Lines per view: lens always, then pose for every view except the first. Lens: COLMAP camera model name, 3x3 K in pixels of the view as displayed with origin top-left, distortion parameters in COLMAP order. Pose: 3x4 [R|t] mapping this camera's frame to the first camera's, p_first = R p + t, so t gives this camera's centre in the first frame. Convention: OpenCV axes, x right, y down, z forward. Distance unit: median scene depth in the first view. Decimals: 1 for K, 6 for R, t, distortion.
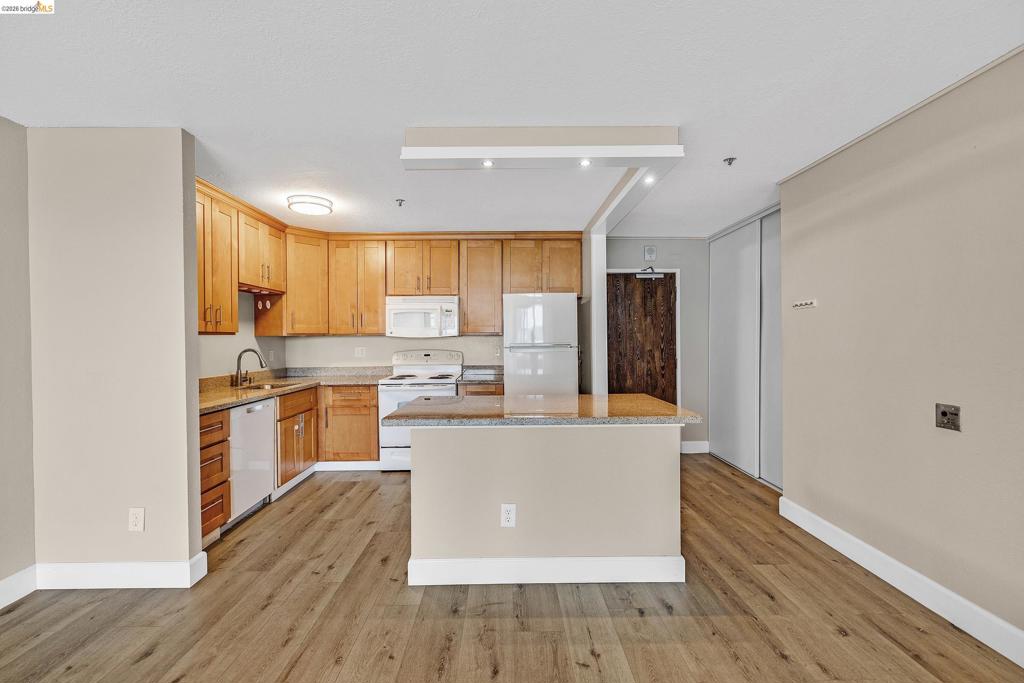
lens RADIAL K [[434.7, 0, 506.8], [0, 434.7, 340.3], [0, 0, 1]] dist [-0.000042, -0.000199]
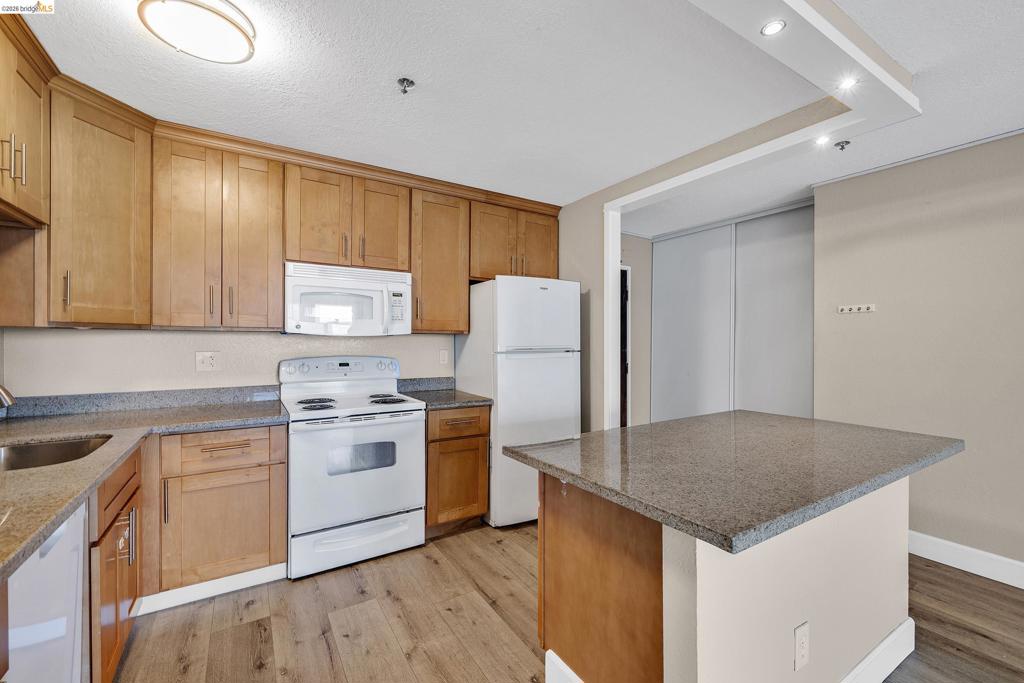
lens RADIAL K [[434.7, 0, 515.7], [0, 434.7, 340.8], [0, 0, 1]] dist [-0.000042, -0.000199]
pose [[0.846078, 0.010766, 0.532951, -0.327147], [-0.008801, 0.999942, -0.006229, 0.002115], [-0.532987, 0.000580, 0.846123, 0.370028]]
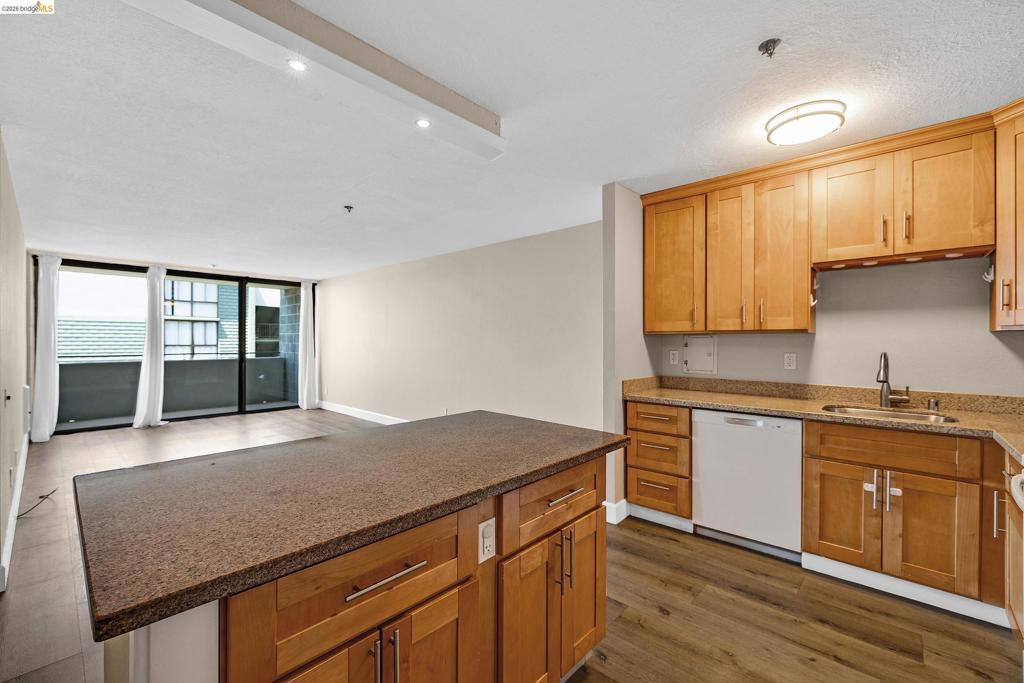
lens RADIAL K [[434.7, 0, 515.7], [0, 434.7, 341.5], [0, 0, 1]] dist [-0.000042, -0.000199]
pose [[-0.682209, 0.013361, -0.731035, 0.229857], [0.005503, 0.999899, 0.013139, -0.006928], [0.731136, 0.004941, -0.682214, 0.887251]]
